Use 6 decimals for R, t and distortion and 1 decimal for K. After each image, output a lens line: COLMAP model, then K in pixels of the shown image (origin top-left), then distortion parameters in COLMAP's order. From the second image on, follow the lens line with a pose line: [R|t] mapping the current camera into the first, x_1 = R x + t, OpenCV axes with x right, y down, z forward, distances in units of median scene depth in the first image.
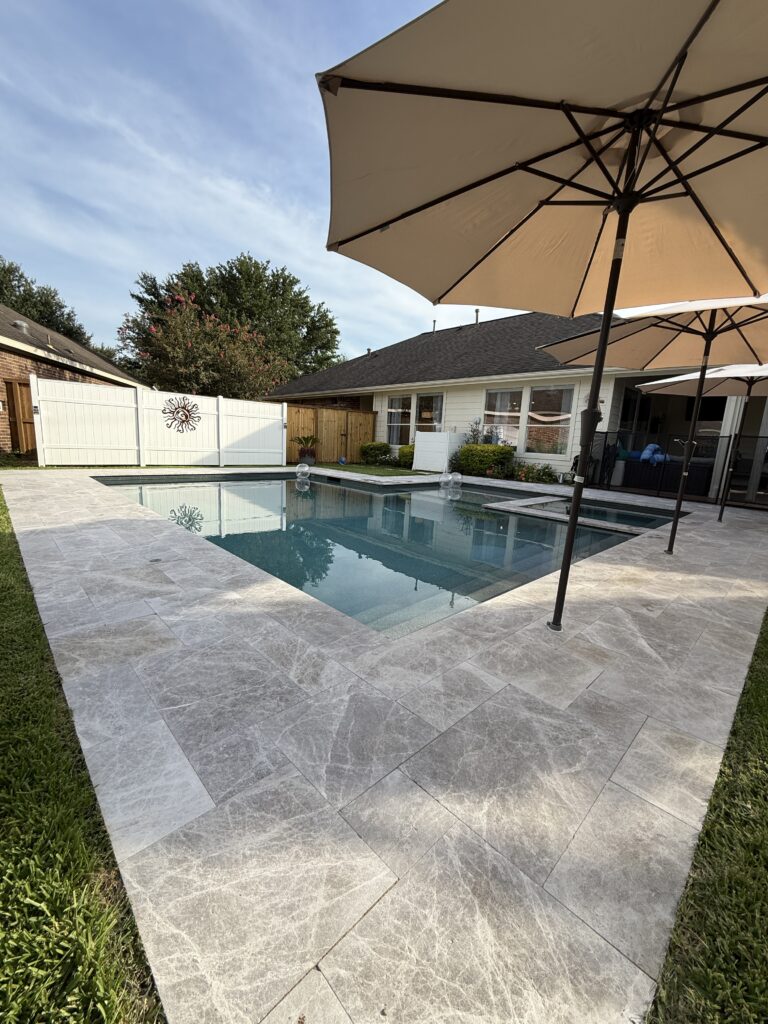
lens RADIAL K [[409.0, 0, 384.0], [0, 409.0, 512.0], [0, 0, 1]] dist [0.000353, -0.000018]
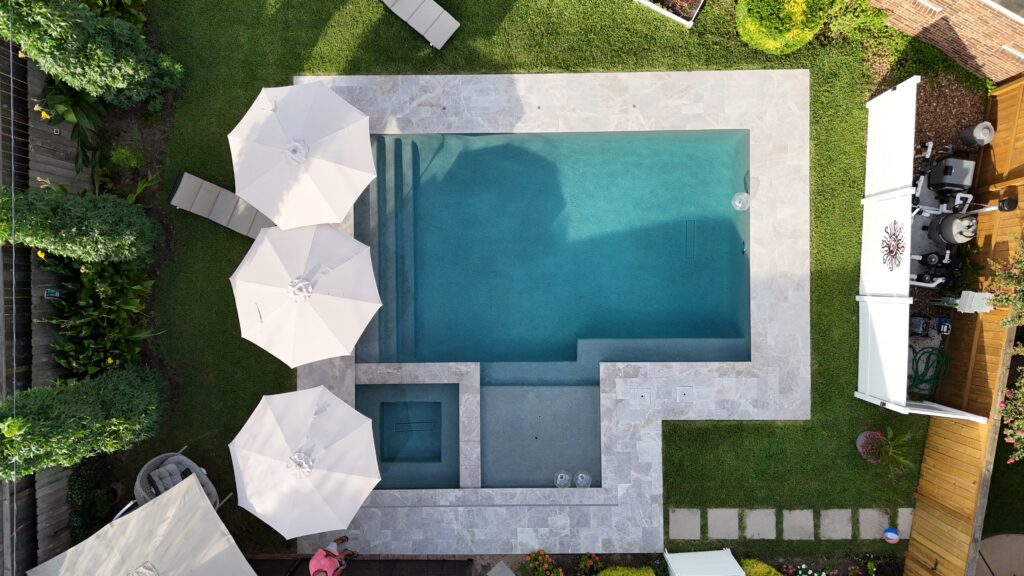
lens RADIAL K [[743.0, 0, 512.0], [0, 743.0, 288.0], [0, 0, 1]] dist [0.046480, -0.001989]
pose [[-0.686805, 0.725929, -0.036402, 0.063855], [-0.142769, -0.085629, 0.986045, -1.506003], [0.712682, 0.682418, 0.162451, 0.387879]]
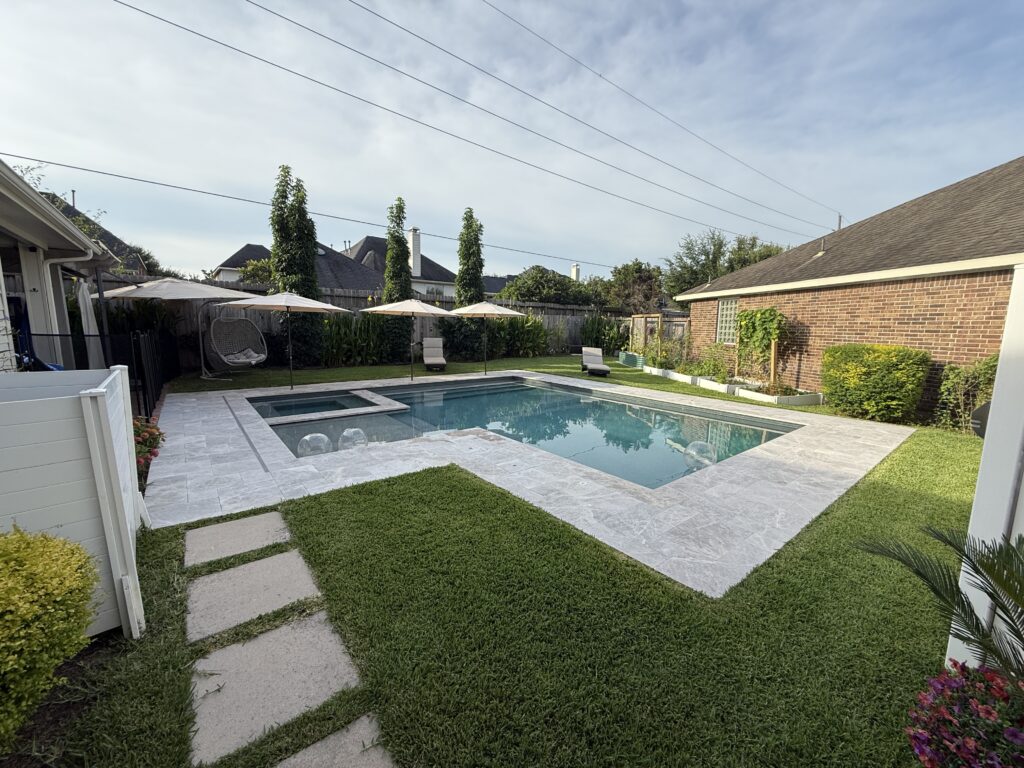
lens RADIAL K [[409.5, 0, 512.7], [0, 409.5, 380.6], [0, 0, 1]] dist [-0.000368, 0.000339]
pose [[-0.993720, -0.079166, 0.079084, -0.101170], [-0.051727, 0.951682, 0.302699, -0.320849], [-0.099226, 0.296707, -0.949800, 1.438085]]
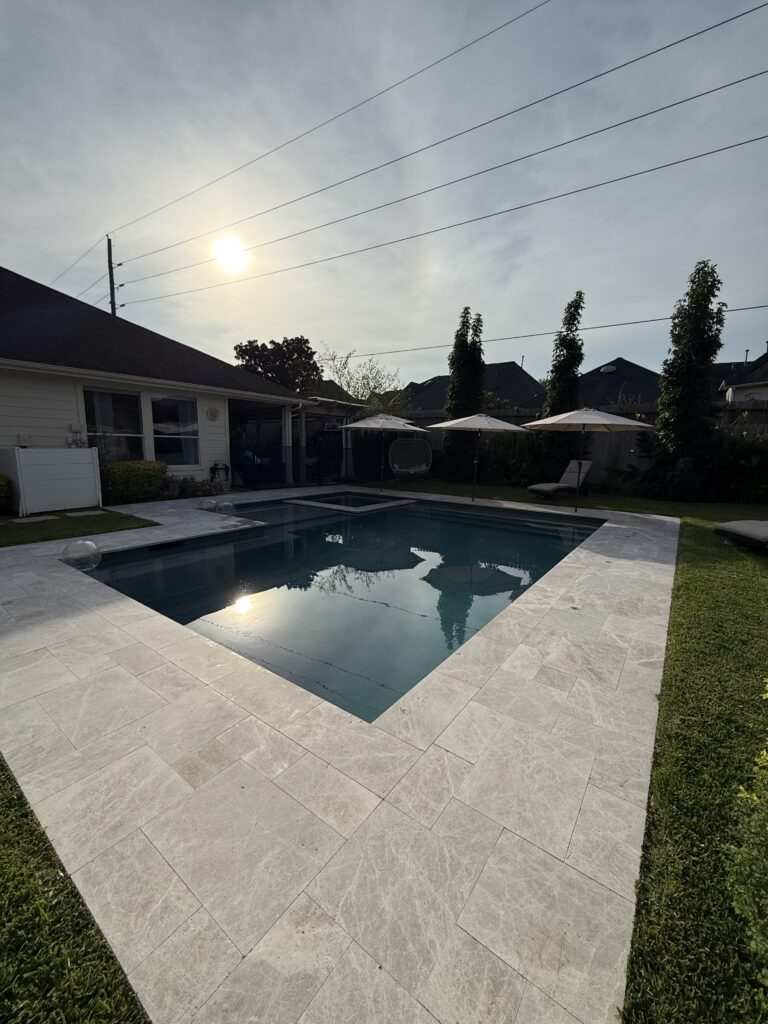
lens RADIAL K [[409.5, 0, 386.1], [0, 409.5, 508.6], [0, 0, 1]] dist [-0.000368, 0.000339]
pose [[-0.170576, -0.205930, 0.963585, -0.729543], [0.138659, 0.963170, 0.230387, -0.219783], [-0.975540, 0.172908, -0.135740, 0.755855]]
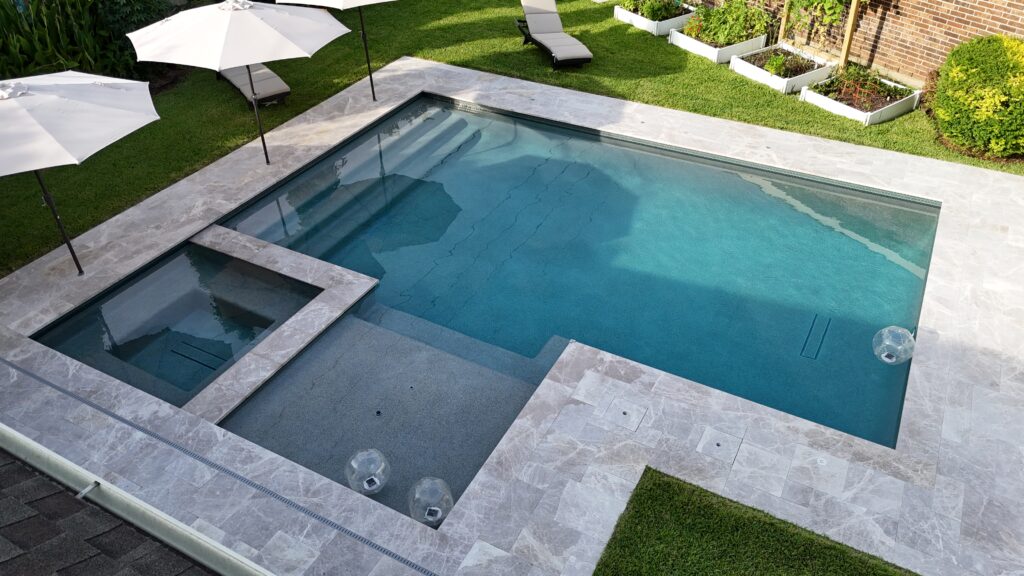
lens RADIAL K [[758.8, 0, 510.2], [0, 758.8, 282.7], [0, 0, 1]] dist [0.070108, -0.075287]
pose [[-0.952940, 0.147964, -0.264596, 0.252537], [-0.087816, 0.700651, 0.708080, -0.642091], [0.290160, 0.697994, -0.654685, 1.311612]]
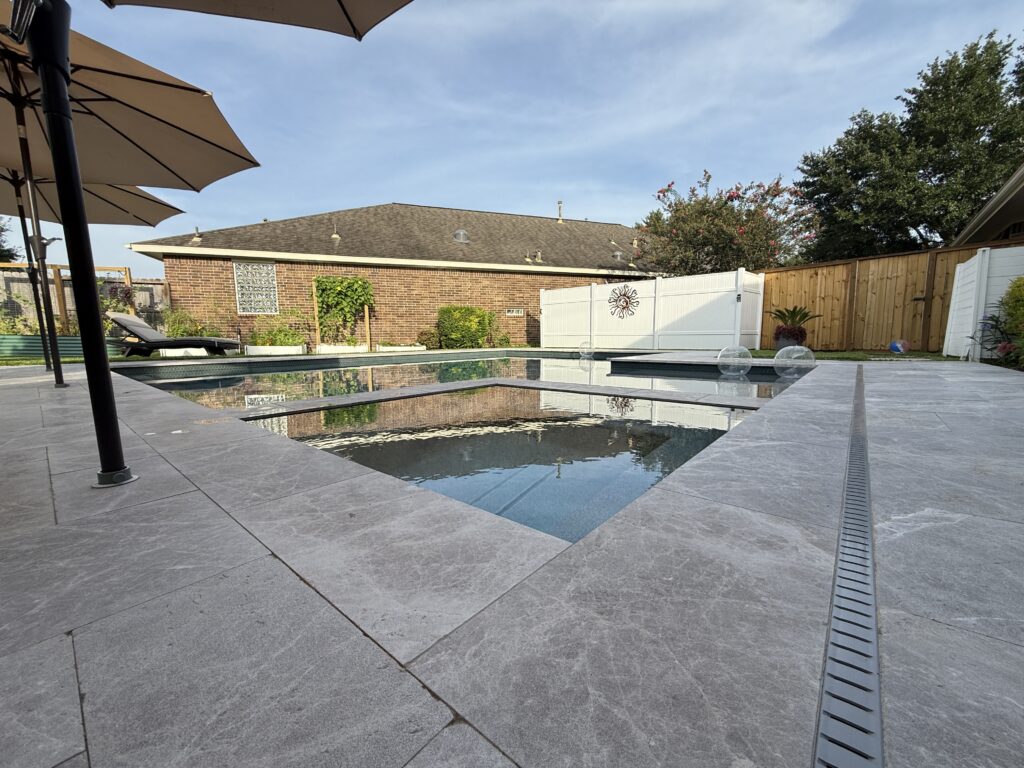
lens RADIAL K [[409.0, 0, 512.0], [0, 409.0, 384.0], [0, 0, 1]] dist [0.000353, -0.000018]
pose [[0.094480, 0.068350, -0.993178, 0.594236], [-0.157602, 0.986086, 0.052870, -0.036326], [0.982973, 0.151531, 0.103937, 0.665979]]
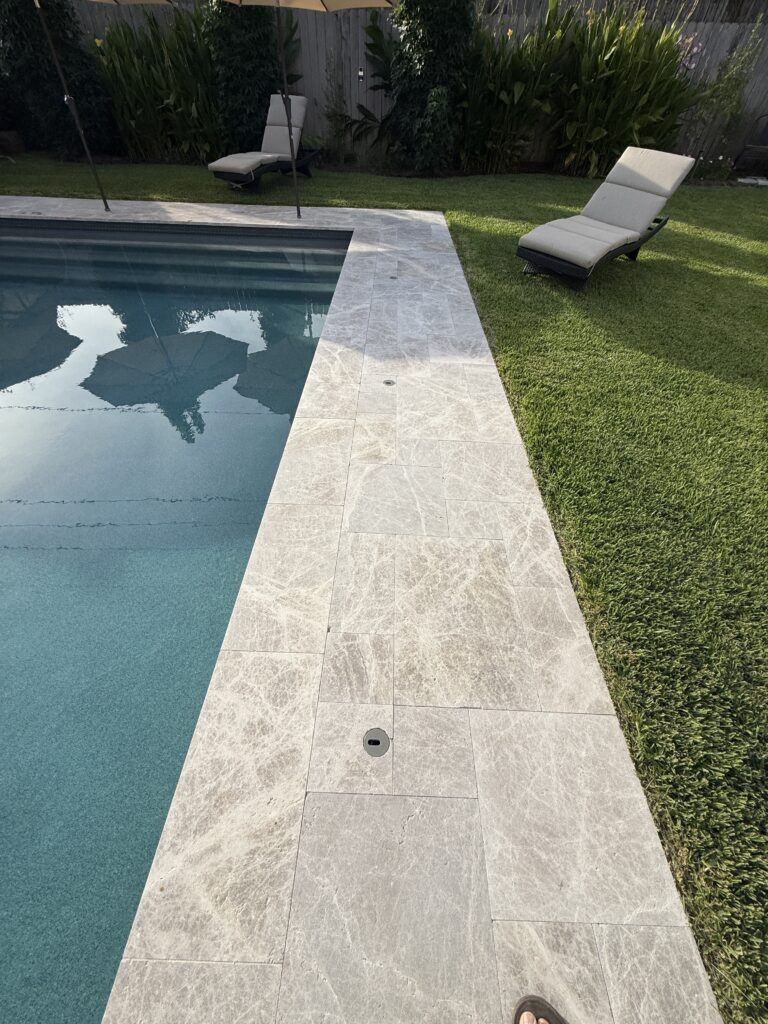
lens RADIAL K [[409.0, 0, 384.0], [0, 409.0, 512.0], [0, 0, 1]] dist [0.000353, -0.000018]
pose [[-0.699744, -0.561310, 0.441916, -0.441335], [0.058259, 0.571693, 0.818397, -0.151231], [-0.712014, 0.598414, -0.367337, 0.560103]]
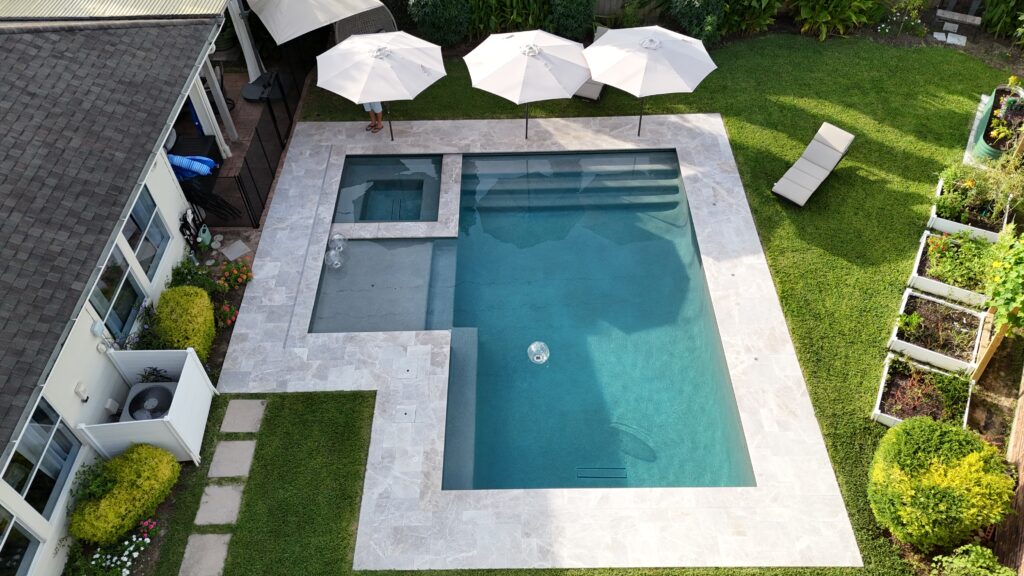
lens RADIAL K [[758.8, 0, 510.2], [0, 758.8, 282.7], [0, 0, 1]] dist [0.070108, -0.075287]
pose [[-0.723685, -0.536258, 0.434404, -0.615868], [0.103805, 0.537710, 0.836716, -1.211731], [-0.682279, 0.650612, -0.333466, 1.184132]]
